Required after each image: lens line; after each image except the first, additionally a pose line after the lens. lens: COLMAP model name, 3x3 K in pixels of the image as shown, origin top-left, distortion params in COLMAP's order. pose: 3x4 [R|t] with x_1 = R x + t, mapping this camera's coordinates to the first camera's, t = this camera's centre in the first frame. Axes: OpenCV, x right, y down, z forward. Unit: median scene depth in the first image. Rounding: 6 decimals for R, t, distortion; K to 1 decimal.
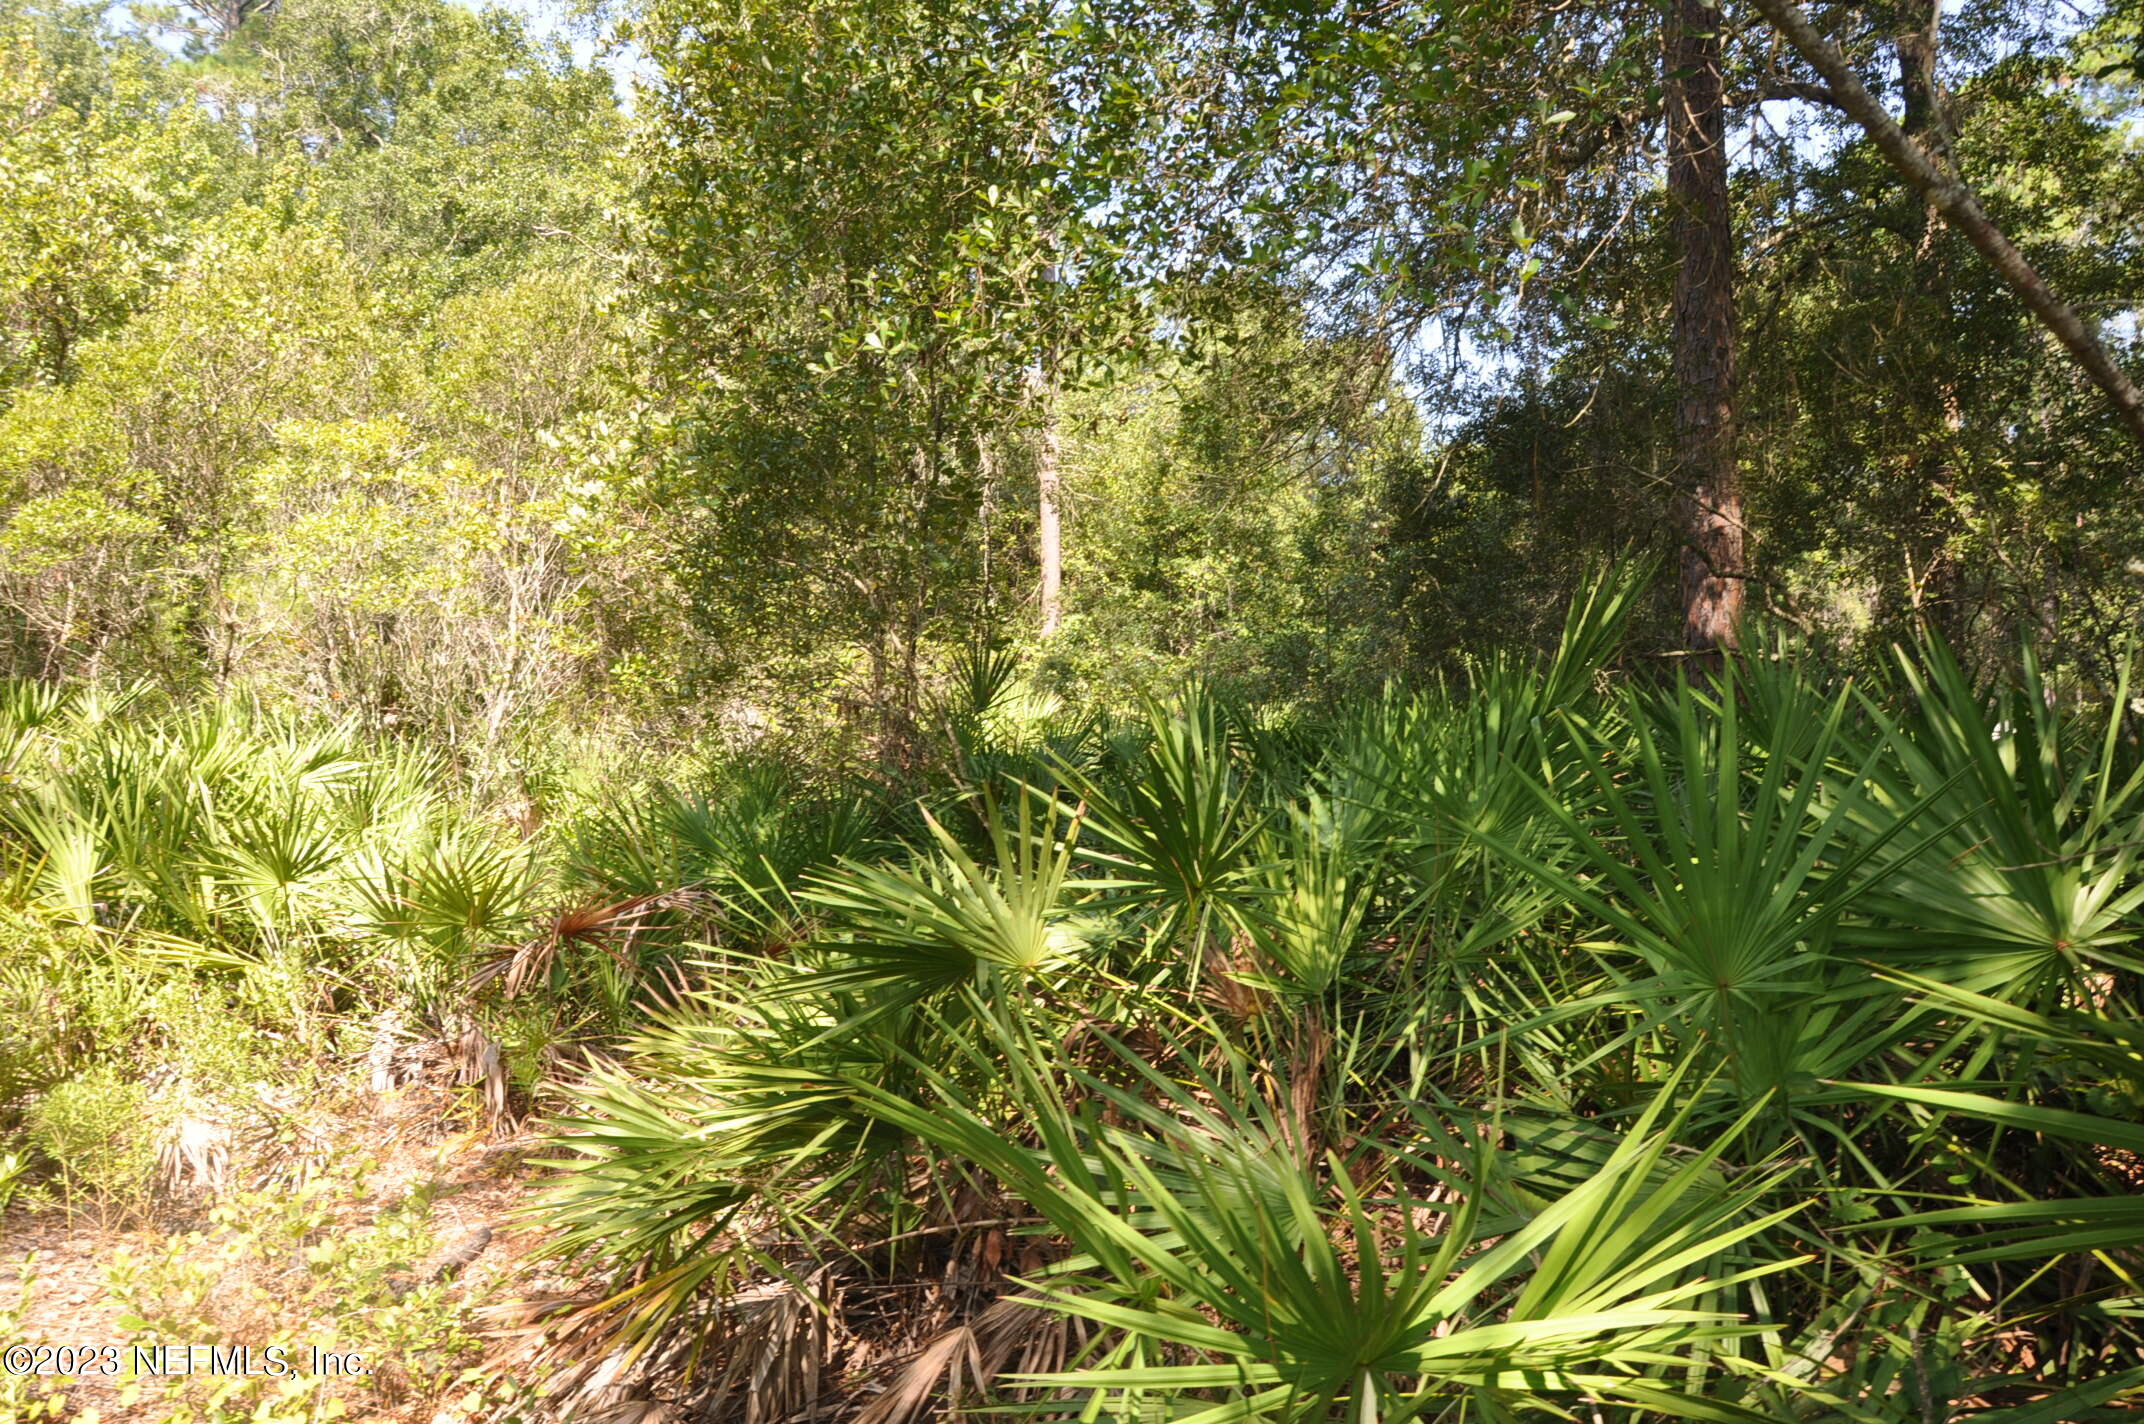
lens RADIAL K [[1691.0, 0, 1089.1], [0, 1691.0, 725.1], [0, 0, 1]] dist [-0.143586, 0.111109]
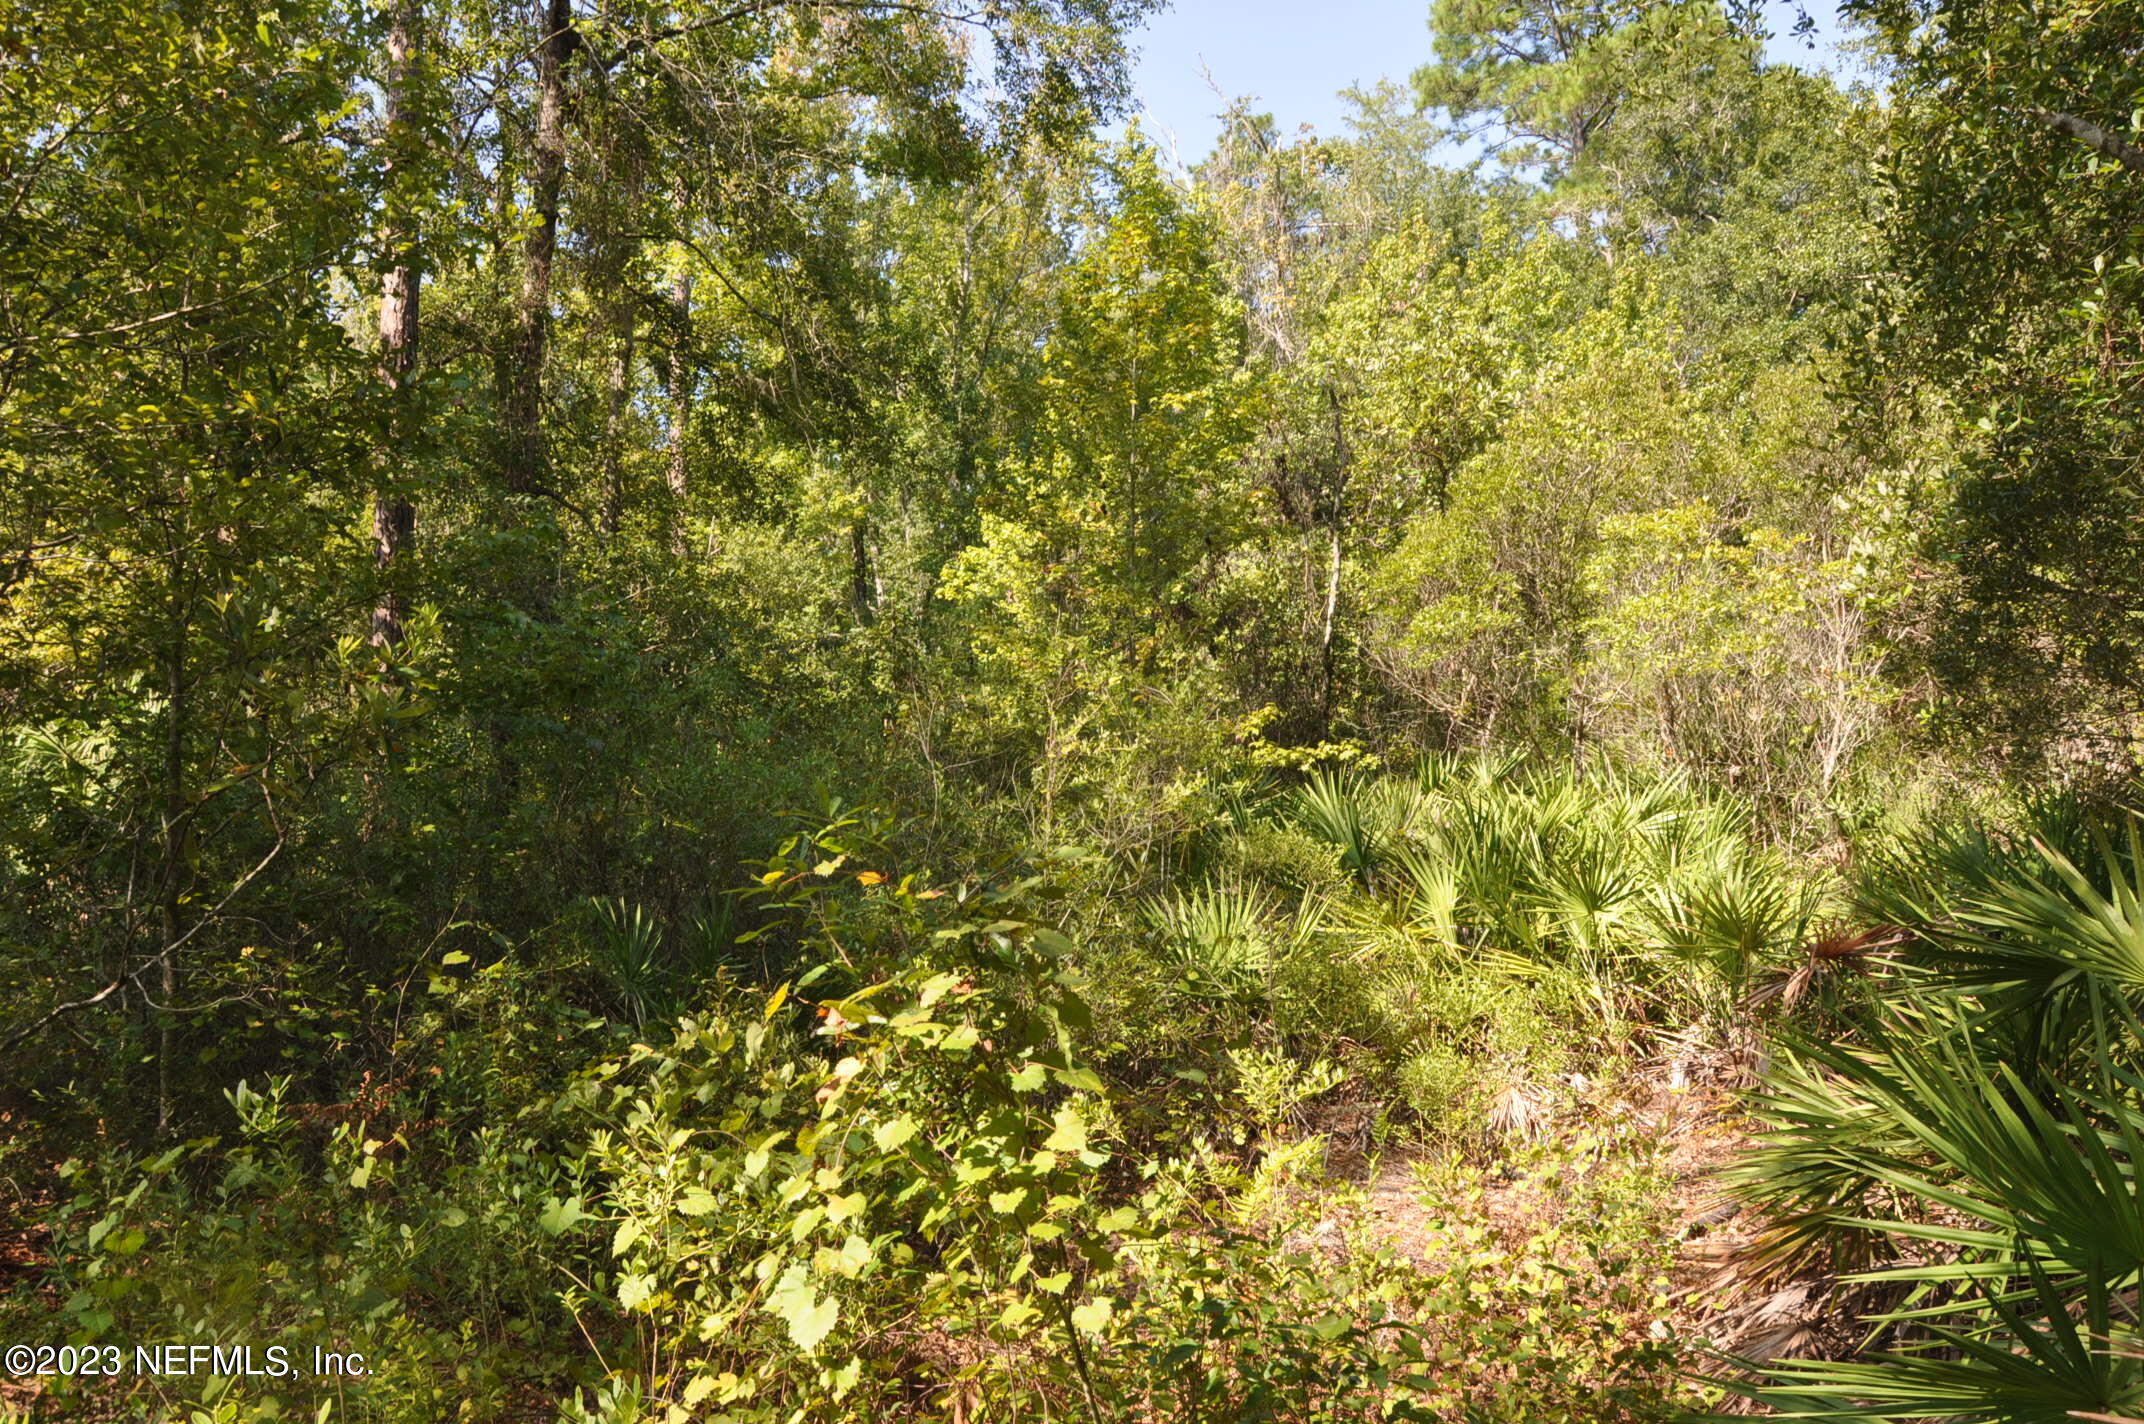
lens RADIAL K [[1691.0, 0, 1075.7], [0, 1691.0, 713.5], [0, 0, 1]] dist [-0.143586, 0.111109]
pose [[0.686117, -0.067058, -0.724394, 0.094694], [0.041086, 0.997725, -0.053446, -0.000225], [0.726330, 0.006908, 0.687312, -0.080629]]
